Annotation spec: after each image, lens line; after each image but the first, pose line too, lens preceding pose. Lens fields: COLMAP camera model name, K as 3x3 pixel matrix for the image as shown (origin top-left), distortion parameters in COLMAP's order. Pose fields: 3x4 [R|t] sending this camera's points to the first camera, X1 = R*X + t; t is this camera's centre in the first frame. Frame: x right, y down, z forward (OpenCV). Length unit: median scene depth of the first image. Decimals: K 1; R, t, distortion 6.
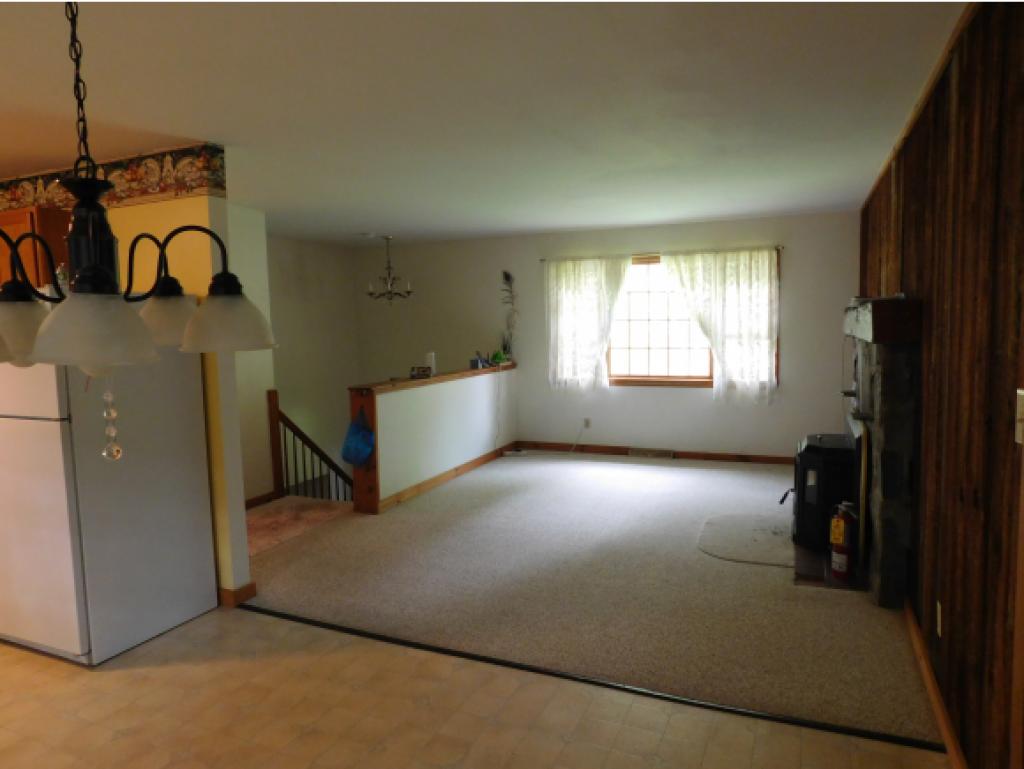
lens RADIAL K [[680.2, 0, 511.8], [0, 680.2, 379.4], [0, 0, 1]] dist [-0.047745, 0.032470]
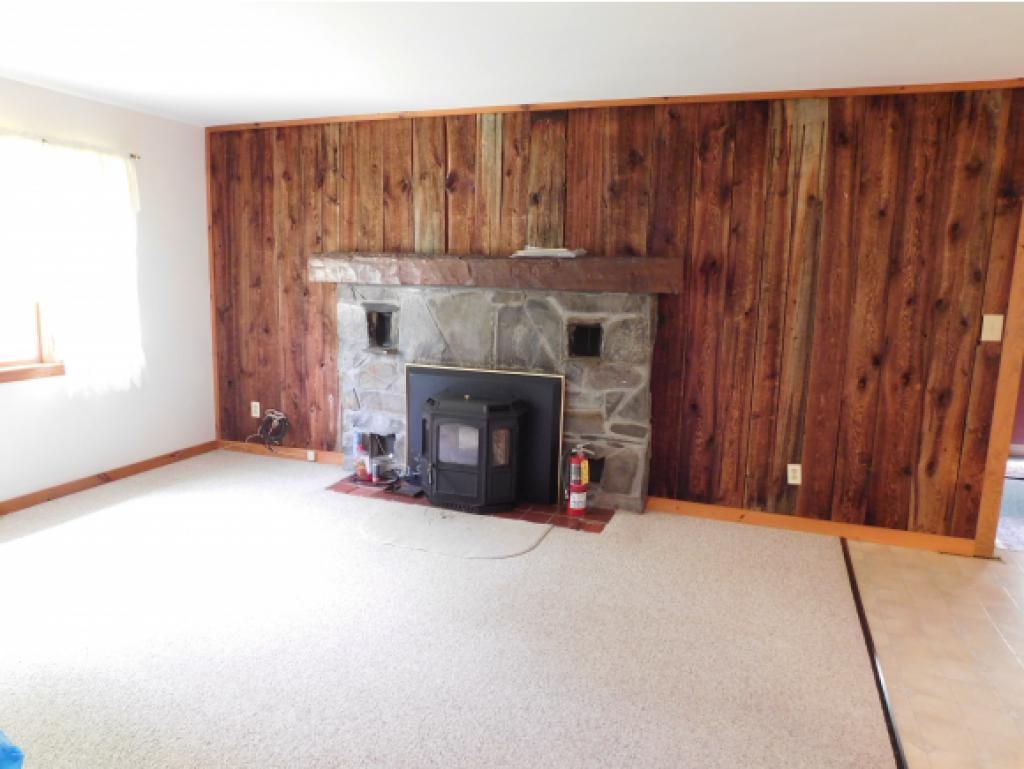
lens RADIAL K [[711.2, 0, 511.1], [0, 711.2, 380.9], [0, 0, 1]] dist [-0.007089, -0.001333]
pose [[-0.053764, -0.142535, 0.988329, -0.586998], [0.070457, 0.986752, 0.146140, -0.084989], [-0.996065, 0.077491, -0.043009, 1.127968]]
